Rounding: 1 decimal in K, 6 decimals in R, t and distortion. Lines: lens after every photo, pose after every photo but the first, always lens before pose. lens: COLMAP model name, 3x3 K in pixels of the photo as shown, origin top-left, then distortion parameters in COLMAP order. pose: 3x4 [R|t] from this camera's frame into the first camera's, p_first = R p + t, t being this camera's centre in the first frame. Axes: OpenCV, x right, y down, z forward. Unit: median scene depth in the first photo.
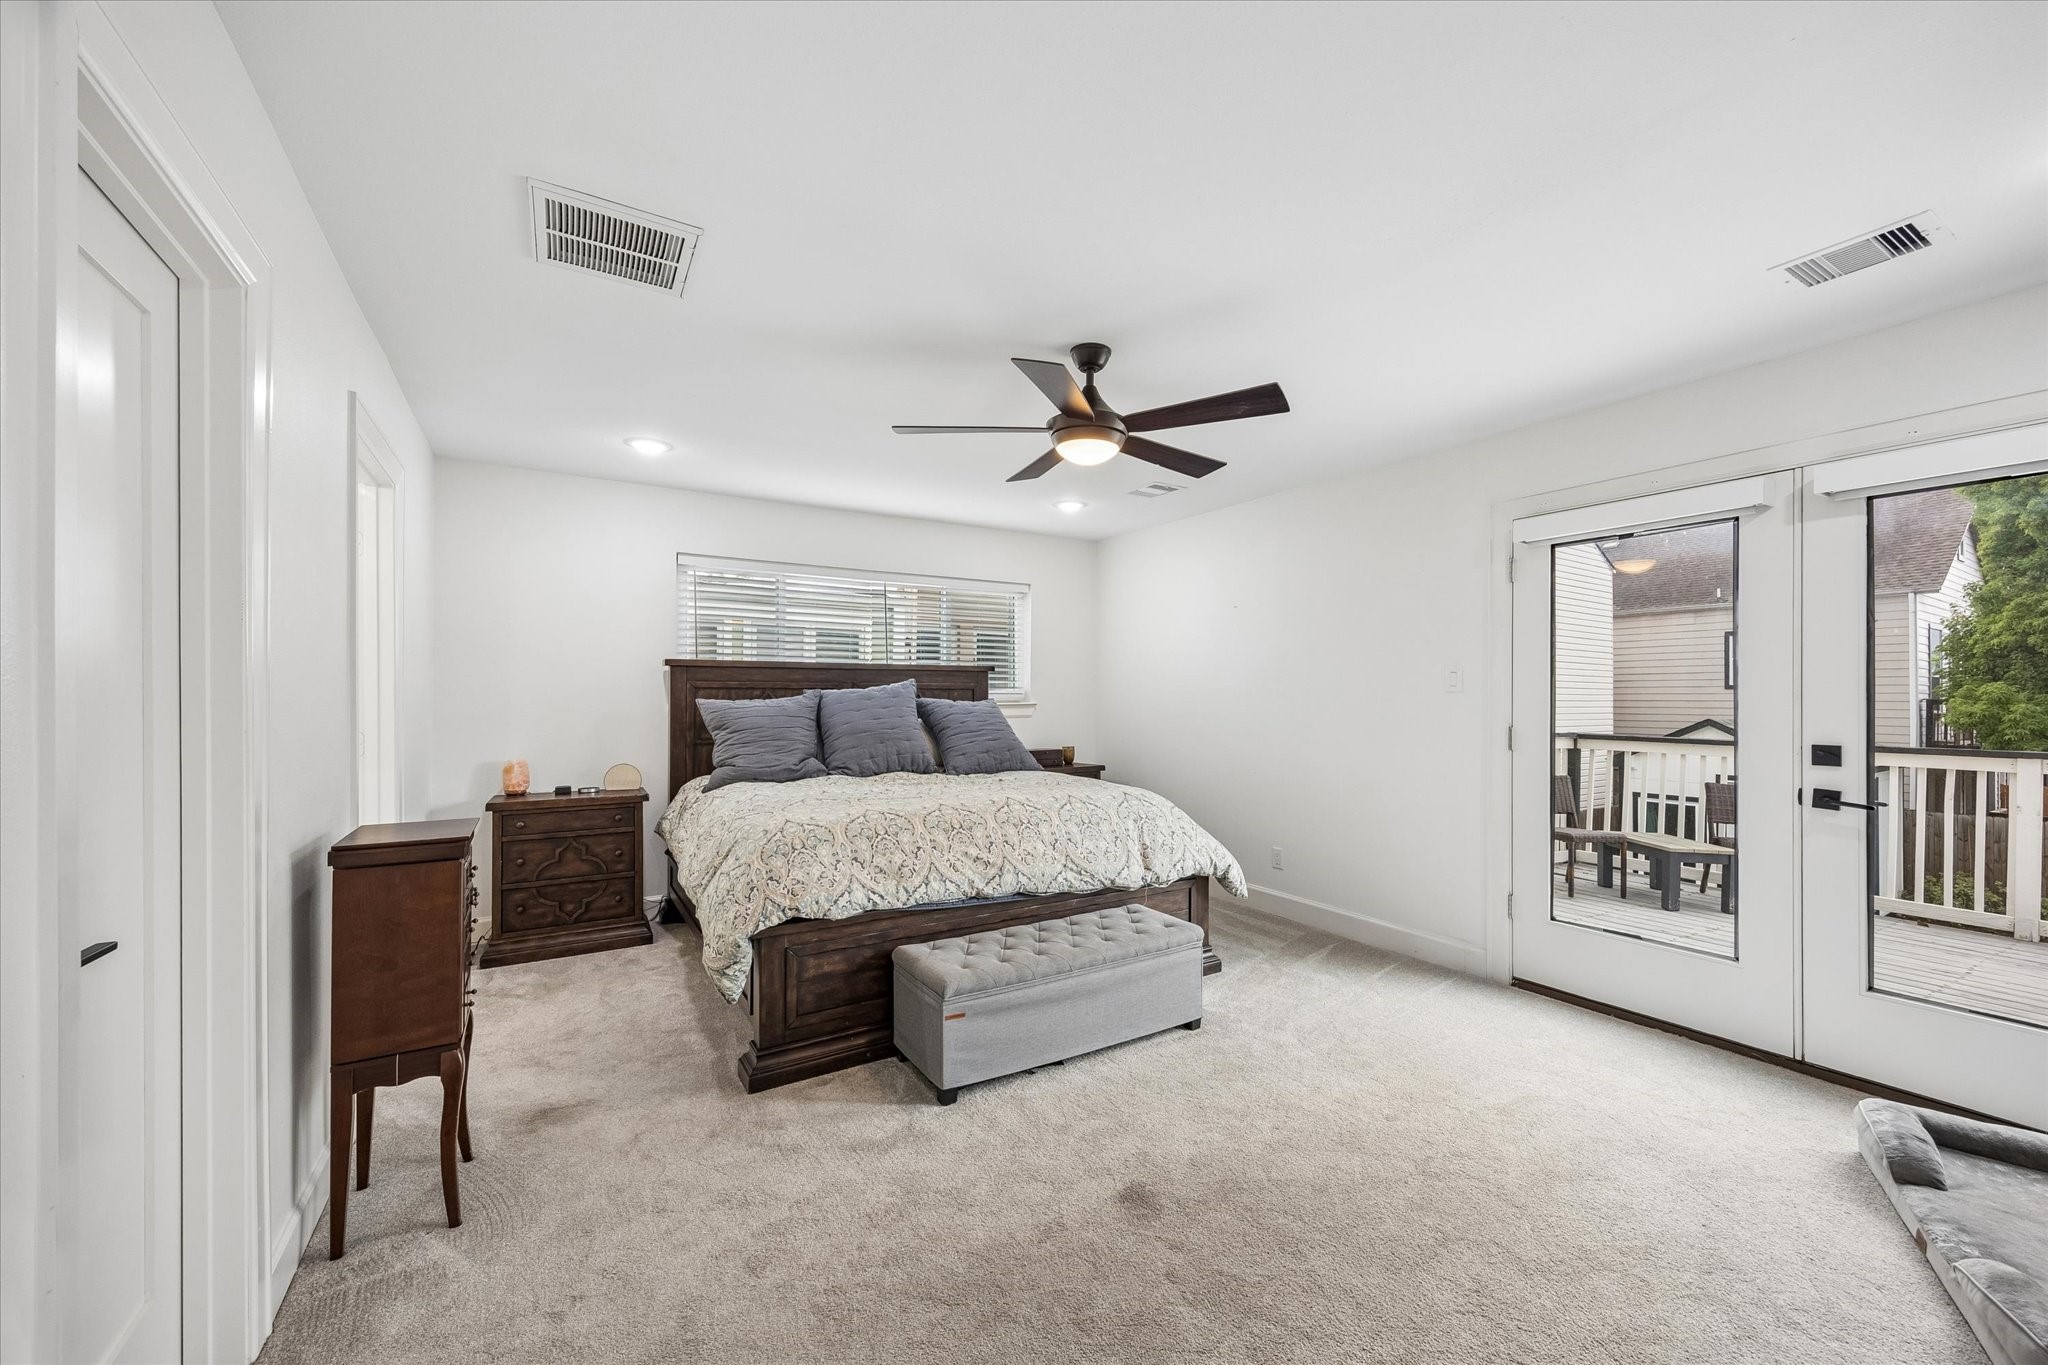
lens RADIAL K [[774.8, 0, 1021.9], [0, 774.8, 690.4], [0, 0, 1]] dist [0.002811, 0.000375]
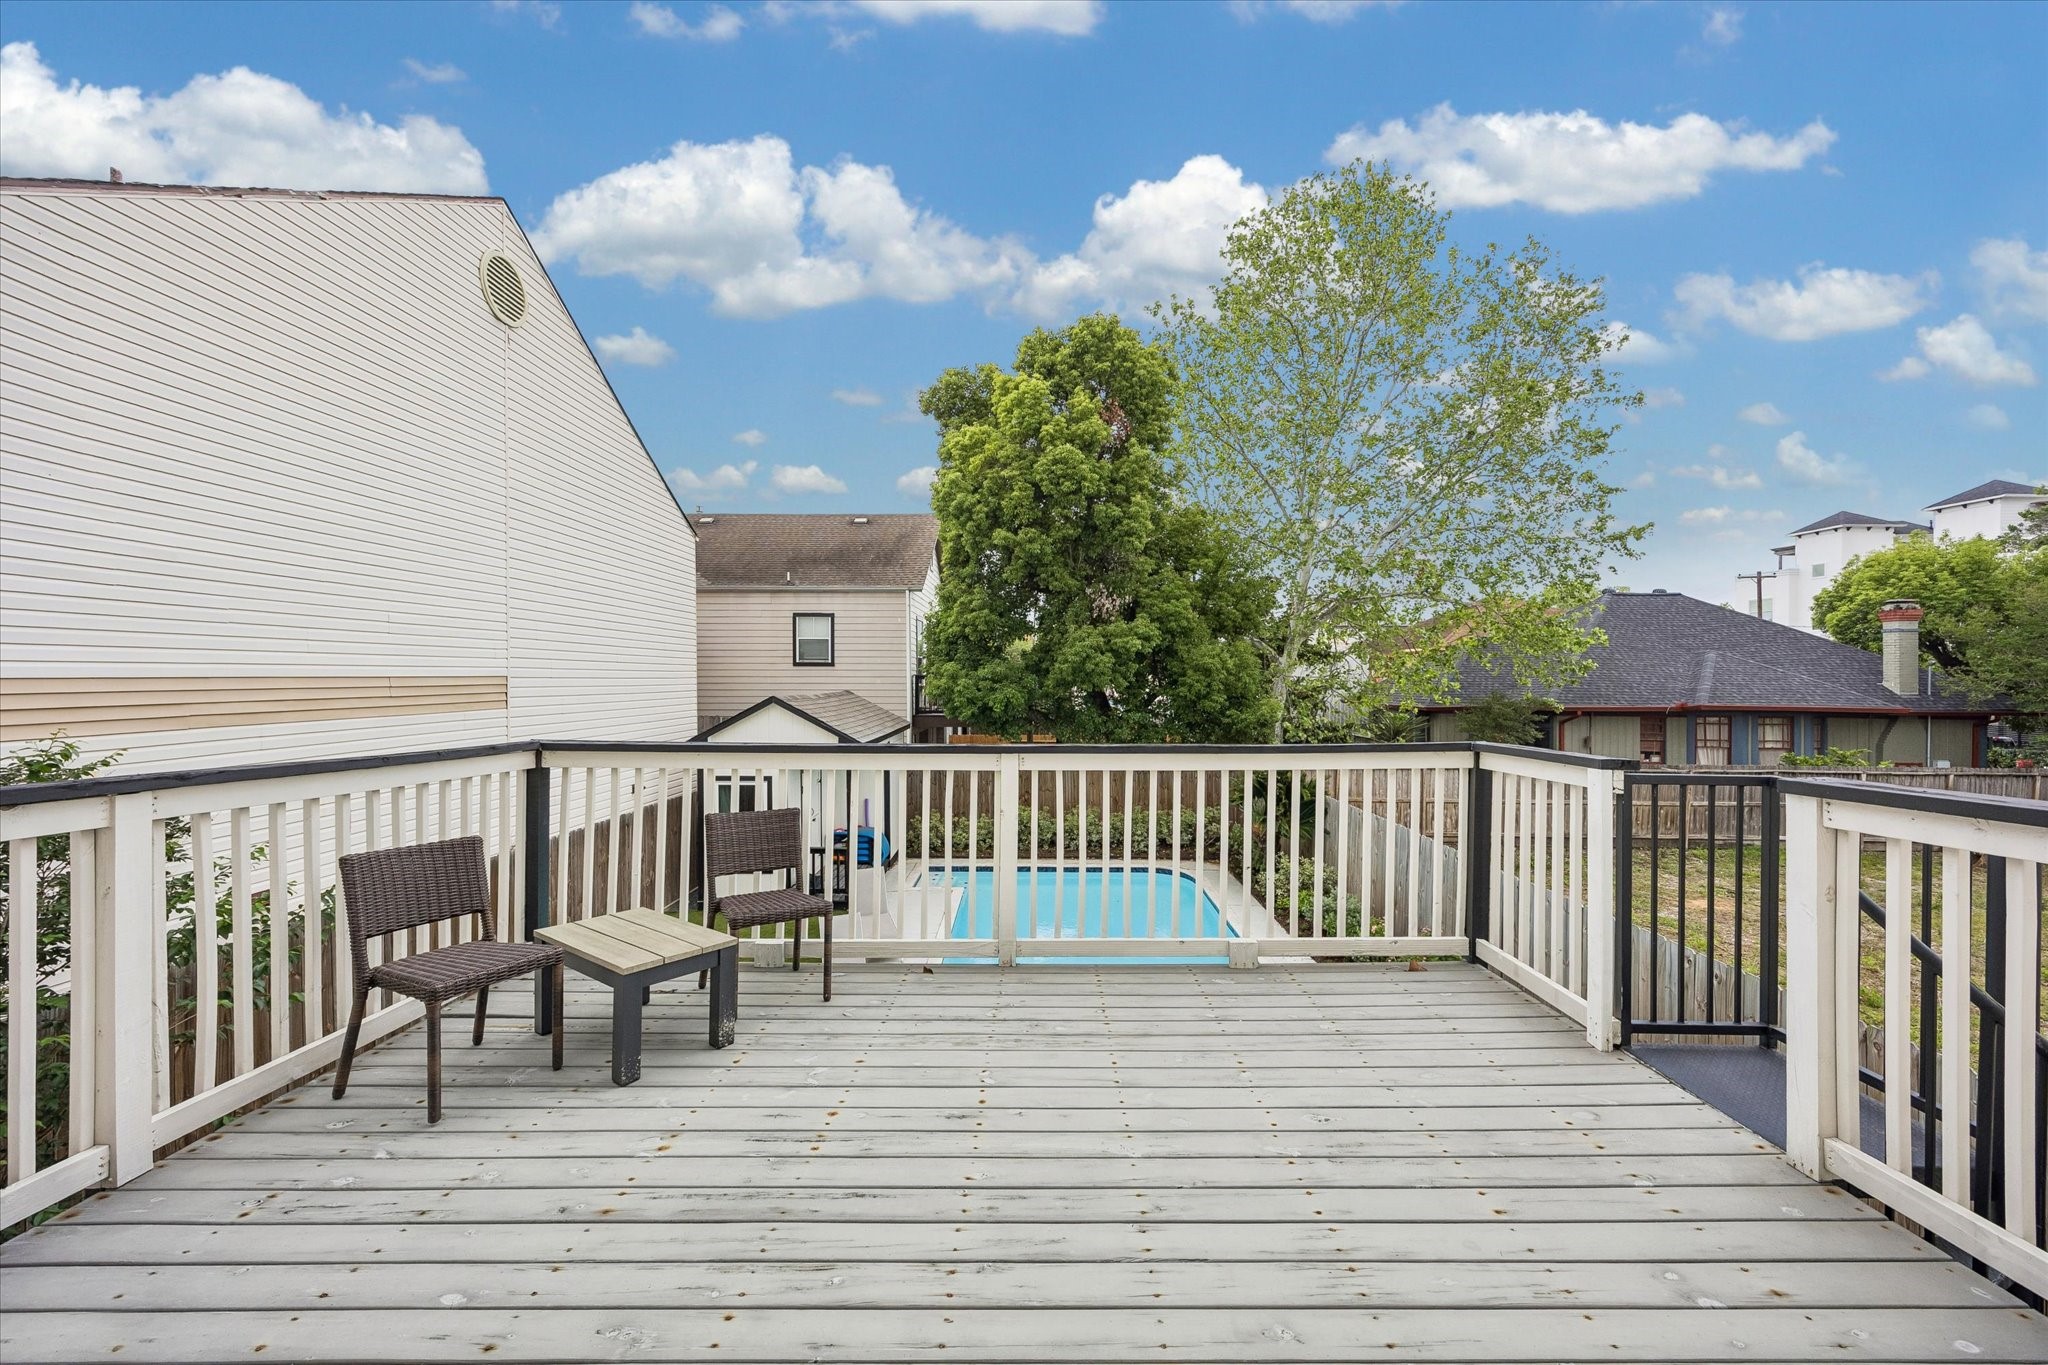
lens RADIAL K [[780.9, 0, 1024.7], [0, 780.9, 679.8], [0, 0, 1]] dist [0.000528, 0.000153]
pose [[0.536897, -0.011109, 0.843575, 0.208865], [-0.003603, 0.999874, 0.015460, -0.001111], [-0.843640, -0.011340, 0.536789, 0.188986]]
